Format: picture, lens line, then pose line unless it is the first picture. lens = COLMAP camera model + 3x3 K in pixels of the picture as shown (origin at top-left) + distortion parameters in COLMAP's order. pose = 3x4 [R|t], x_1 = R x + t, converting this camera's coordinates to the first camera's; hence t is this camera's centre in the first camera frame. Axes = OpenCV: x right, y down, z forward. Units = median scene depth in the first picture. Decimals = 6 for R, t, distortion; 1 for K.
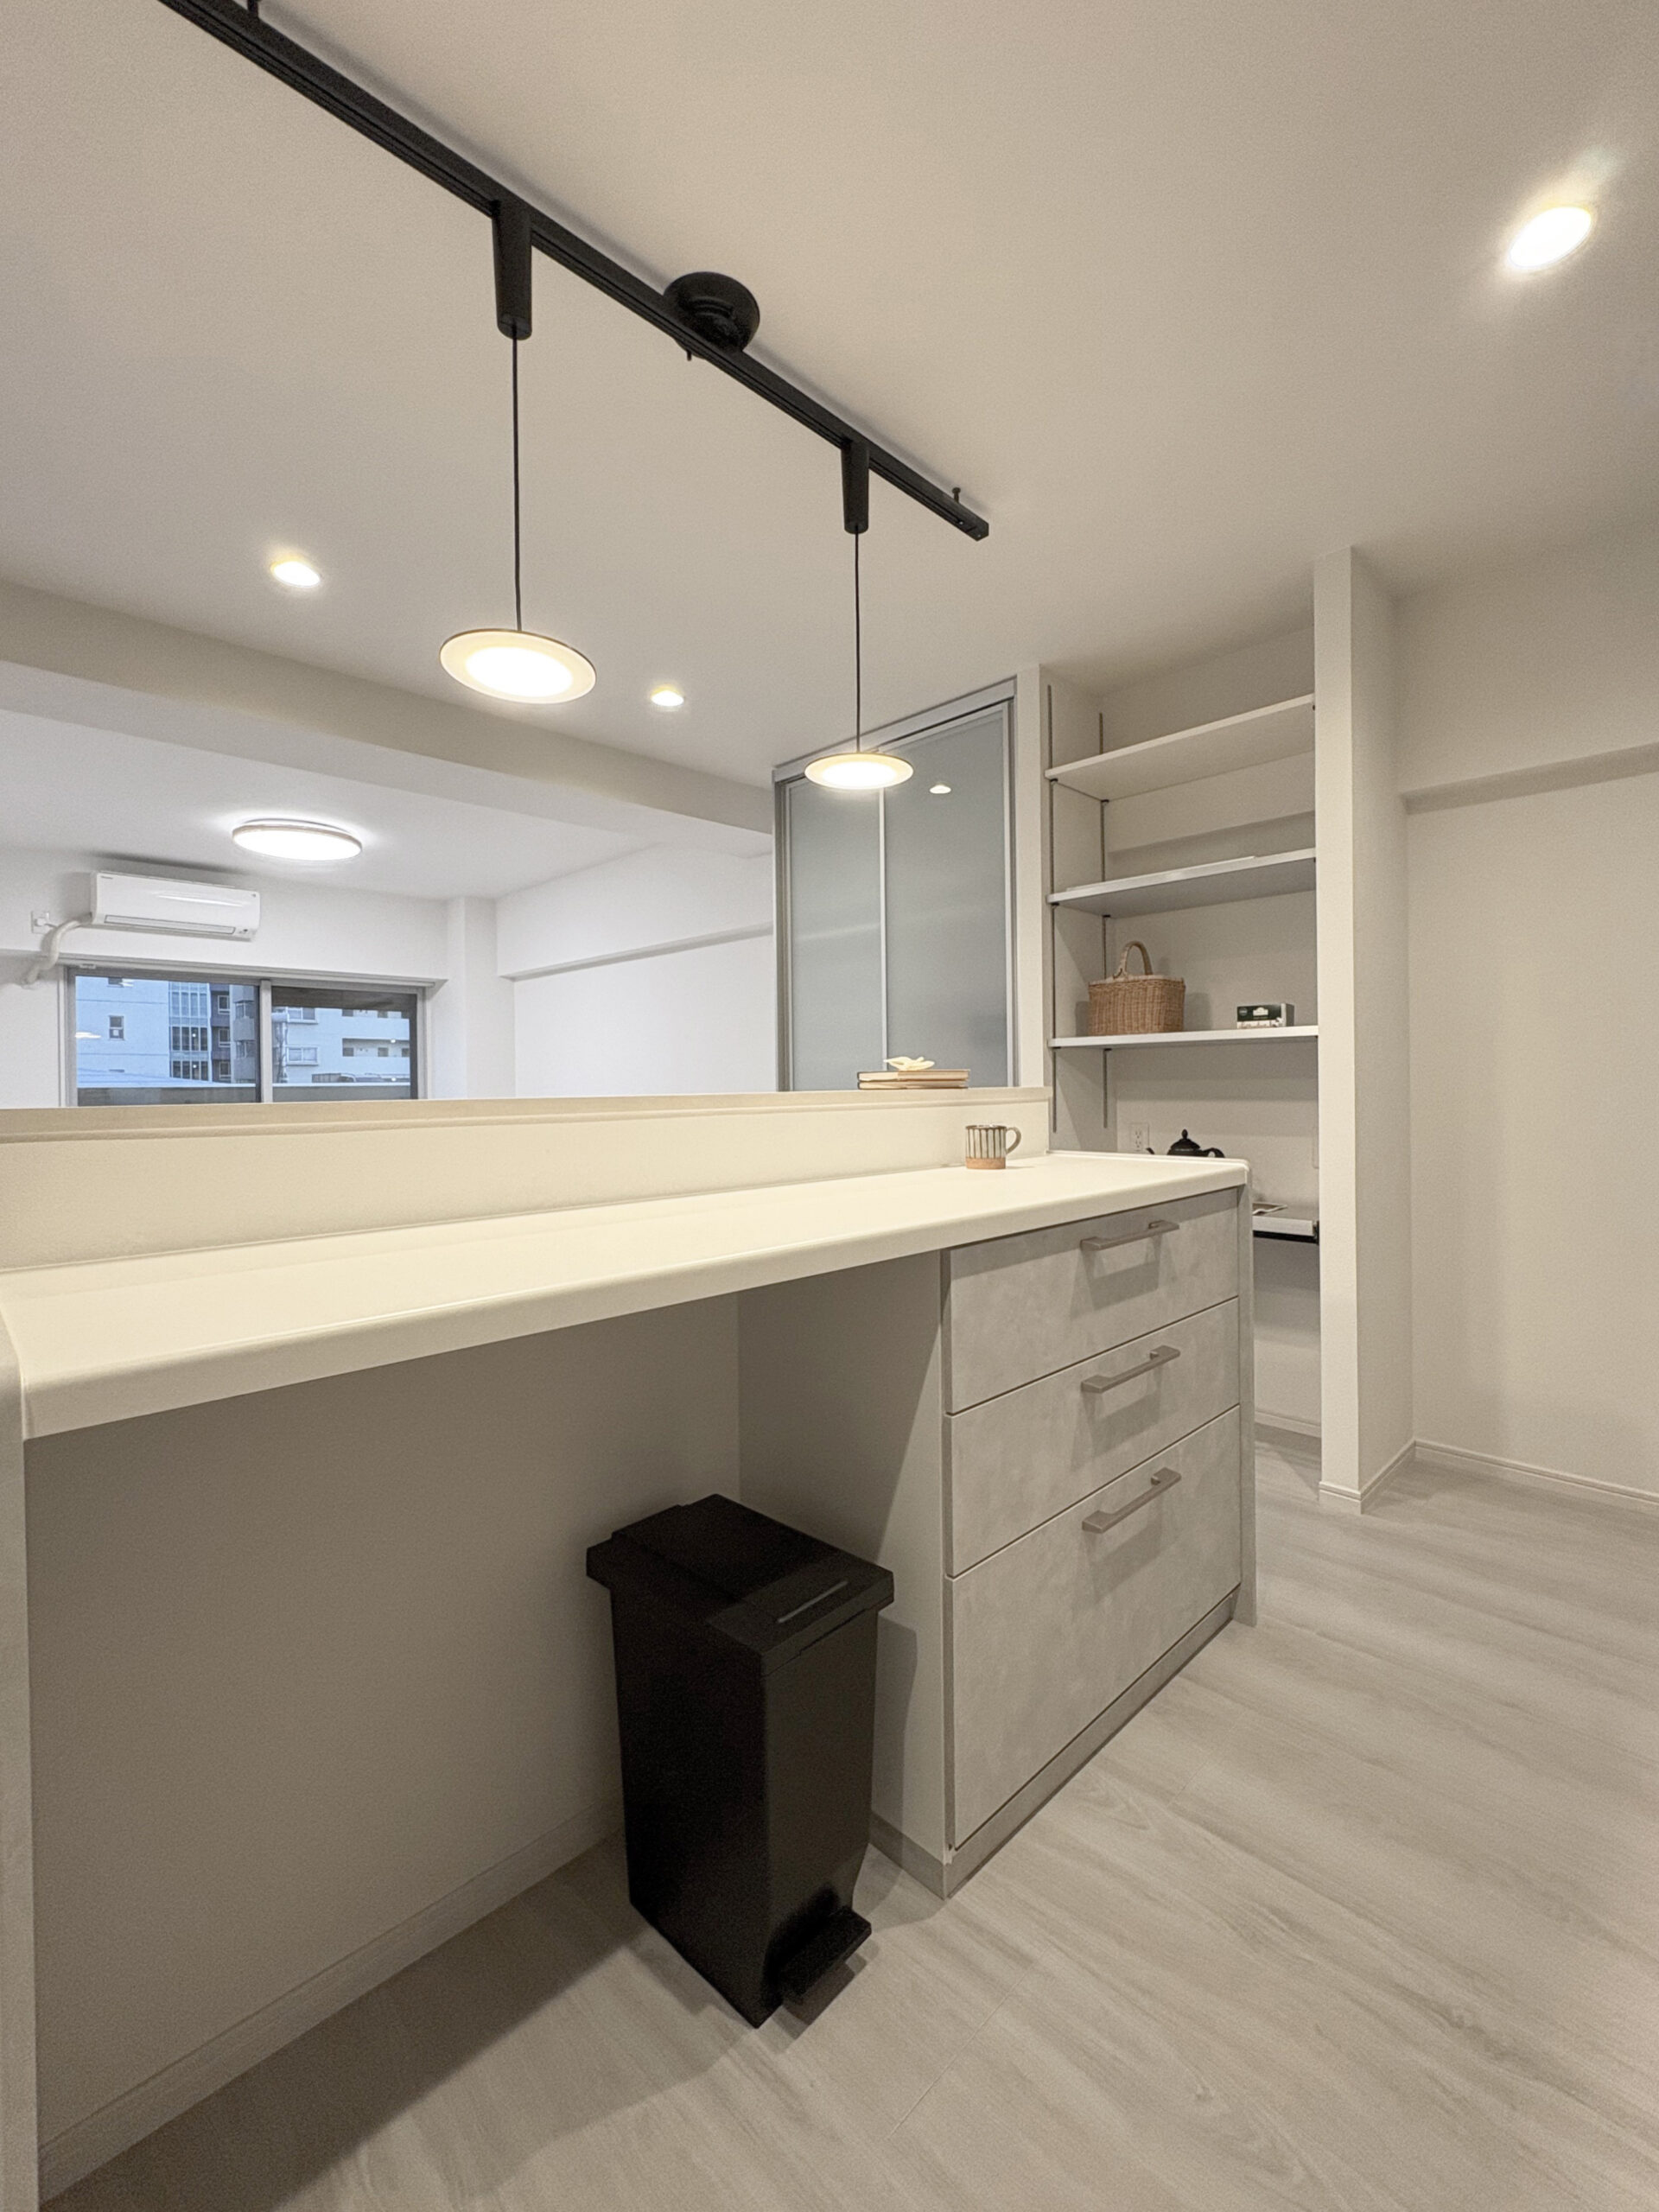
lens RADIAL K [[938.2, 0, 835.1], [0, 938.2, 1082.8], [0, 0, 1]] dist [-0.002073, 0.000108]
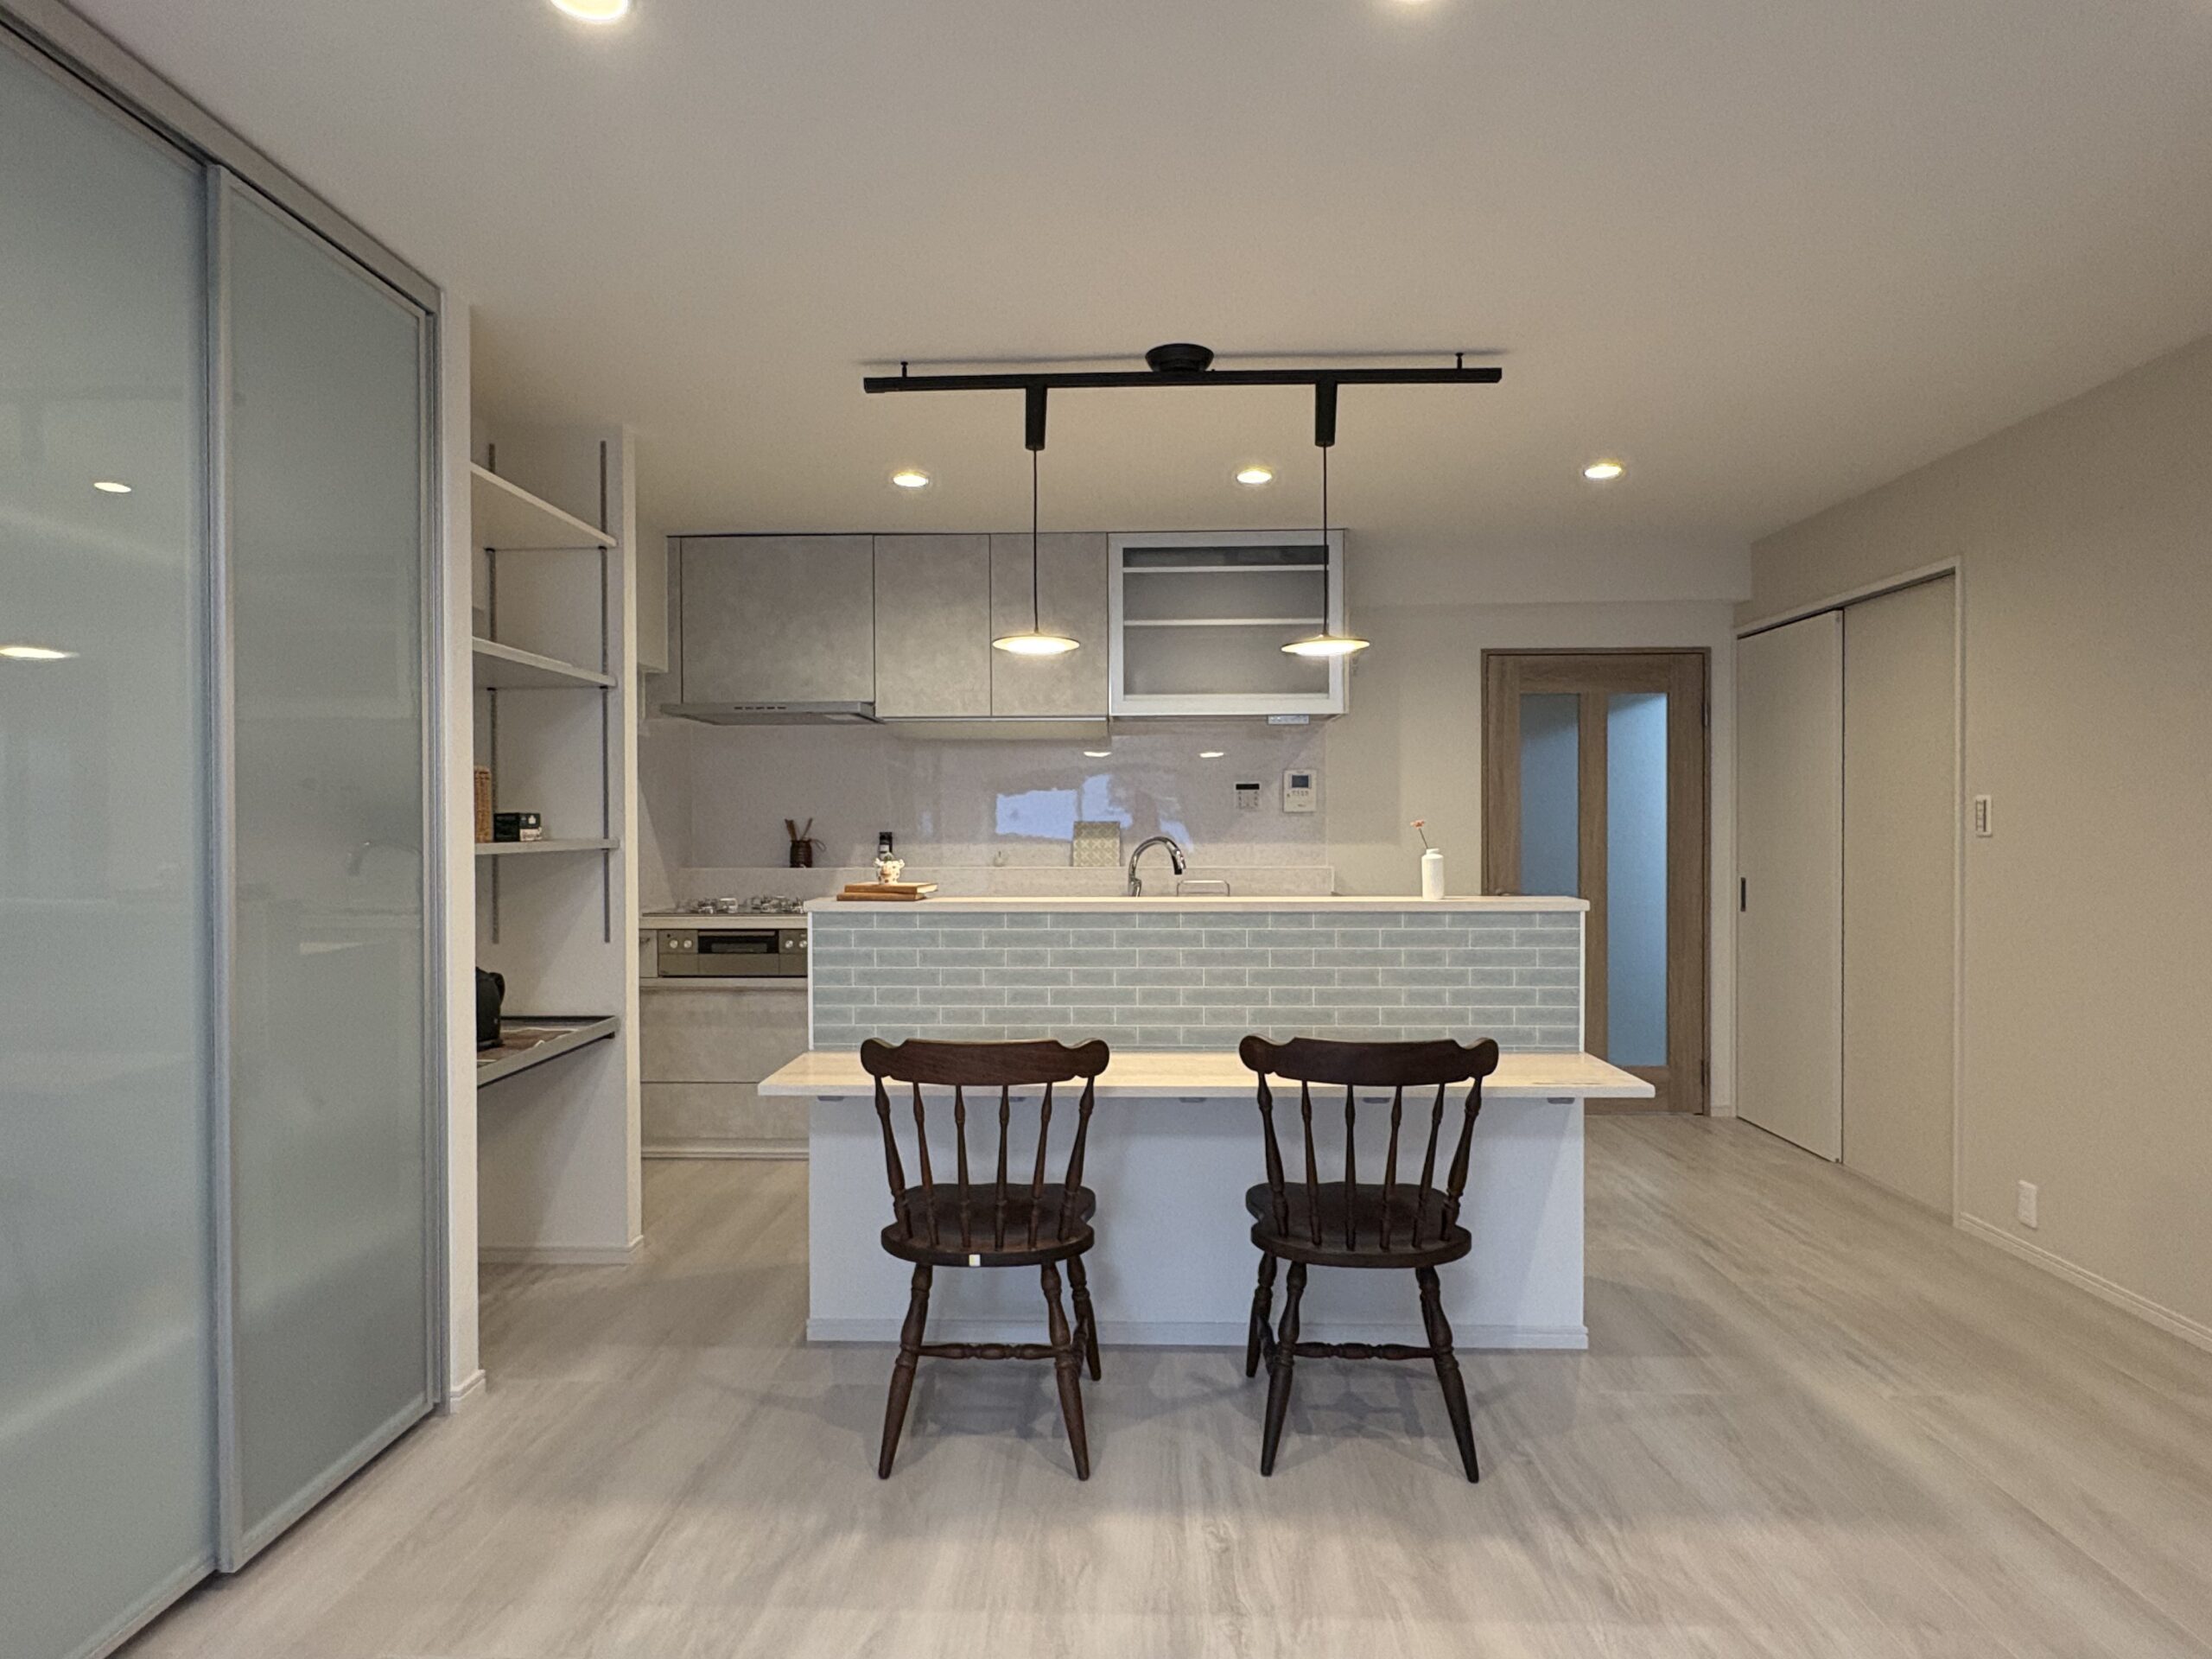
lens RADIAL K [[1247.3, 0, 1097.7], [0, 1247.3, 836.3], [0, 0, 1]] dist [-0.005696, 0.002385]
pose [[-0.689866, 0.005677, 0.723915, -0.850106], [0.007453, 0.999972, -0.000739, -0.053300], [-0.723899, 0.004886, -0.689889, 1.438298]]
